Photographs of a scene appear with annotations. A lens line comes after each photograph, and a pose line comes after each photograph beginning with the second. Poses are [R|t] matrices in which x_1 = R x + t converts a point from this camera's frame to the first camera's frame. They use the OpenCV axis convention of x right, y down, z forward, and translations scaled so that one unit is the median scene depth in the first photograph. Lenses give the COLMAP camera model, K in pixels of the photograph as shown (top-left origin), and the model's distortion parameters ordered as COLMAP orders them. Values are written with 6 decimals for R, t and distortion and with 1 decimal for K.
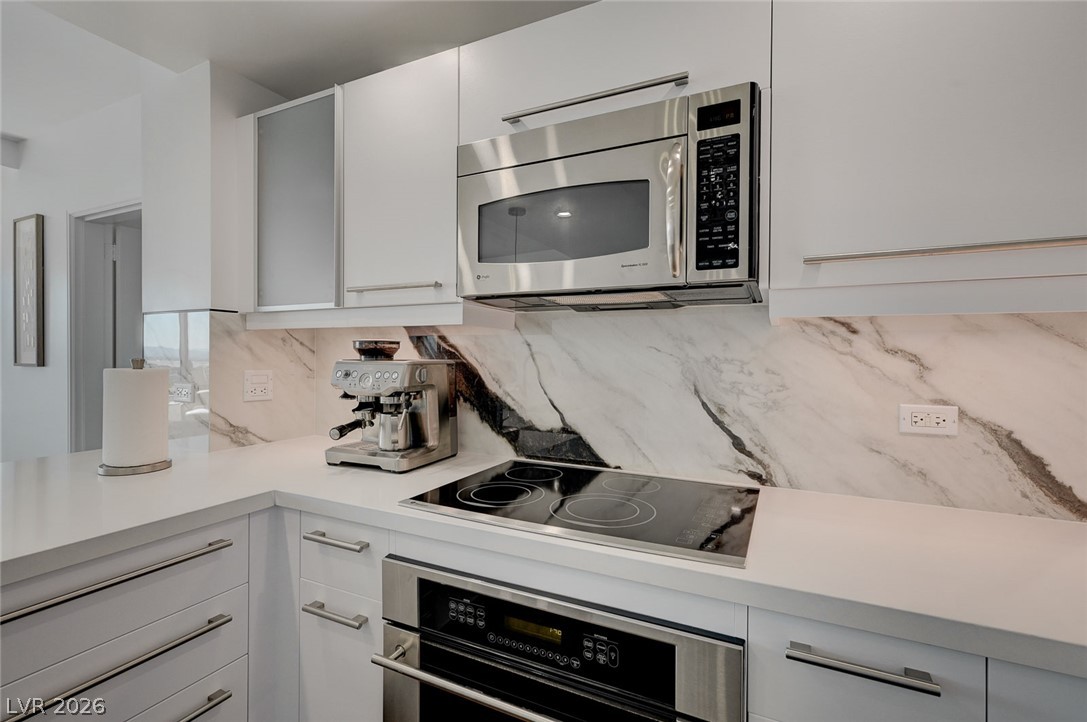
lens RADIAL K [[487.3, 0, 538.2], [0, 487.3, 361.7], [0, 0, 1]] dist [-0.001042, -0.001029]
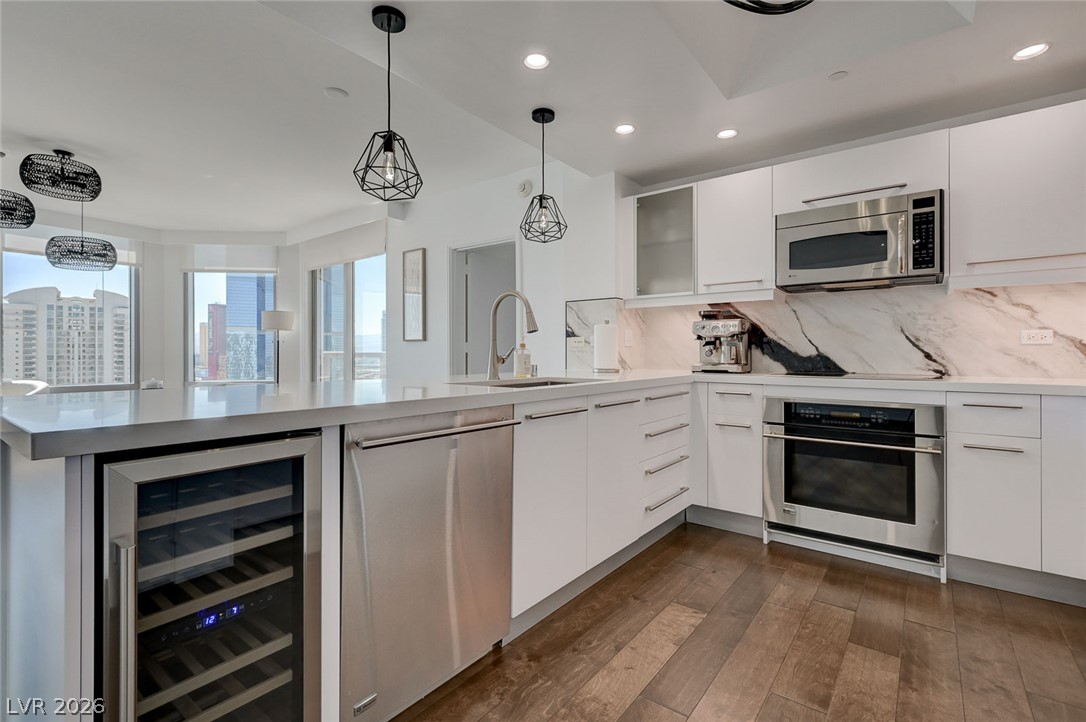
lens RADIAL K [[486.9, 0, 542.0], [0, 486.9, 352.2], [0, 0, 1]] dist [-0.001042, -0.001029]
pose [[0.980461, -0.008436, -0.196531, -0.739383], [0.006185, 0.999908, -0.012066, 0.170931], [0.196615, 0.010615, 0.980423, -1.244137]]
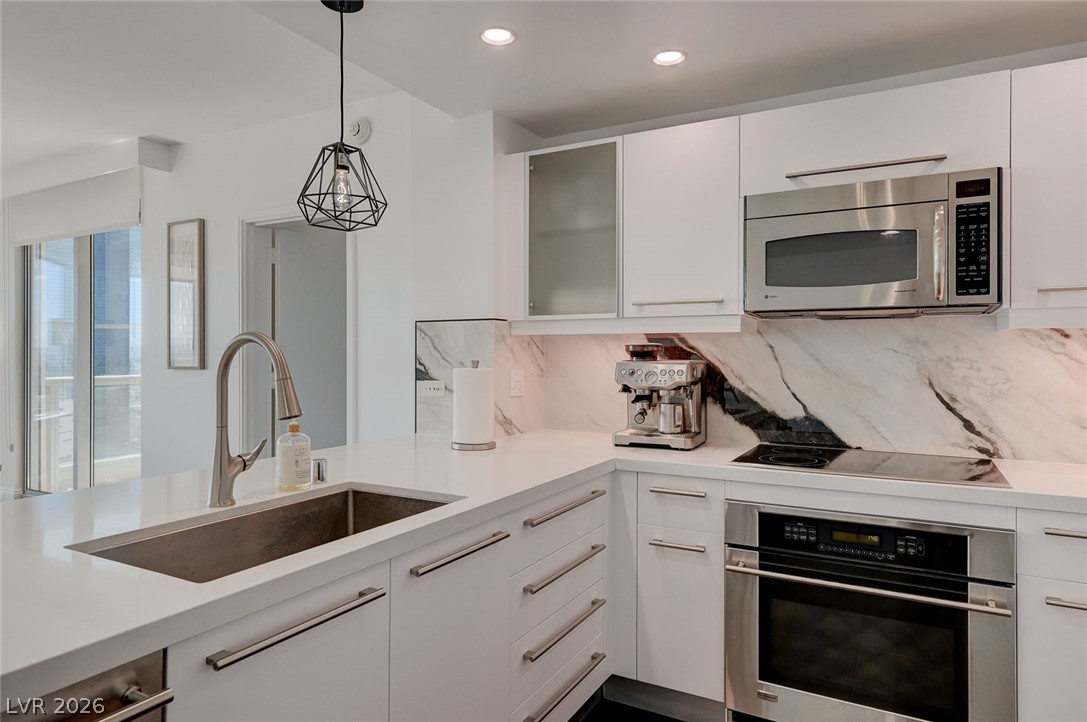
lens RADIAL K [[665.7, 0, 521.9], [0, 665.7, 357.8], [0, 0, 1]] dist [-0.008842, 0.002803]
pose [[0.998290, -0.005628, -0.058192, -0.650018], [0.005154, 0.999952, -0.008293, 0.002300], [0.058236, 0.007979, 0.998271, -0.787722]]
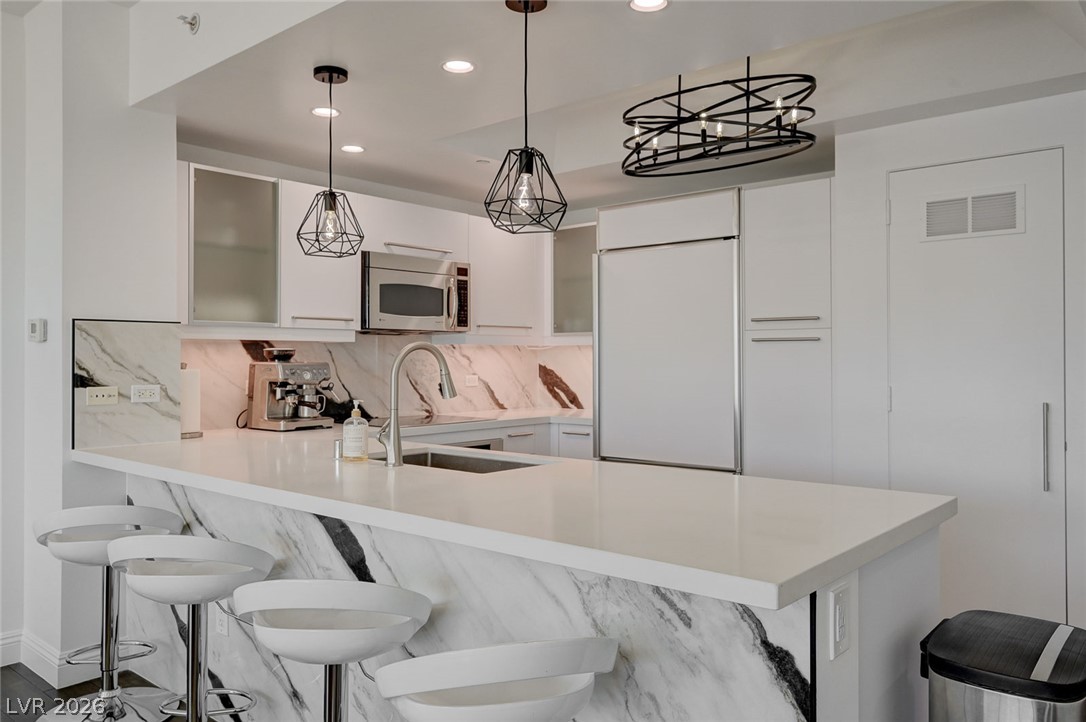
lens RADIAL K [[813.7, 0, 544.2], [0, 813.7, 350.7], [0, 0, 1]] dist [0.006034, -0.007563]
pose [[0.258806, 0.000691, 0.965929, -3.064431], [0.012410, 0.999915, -0.004041, -0.022878], [-0.965850, 0.013033, 0.258775, -0.499613]]
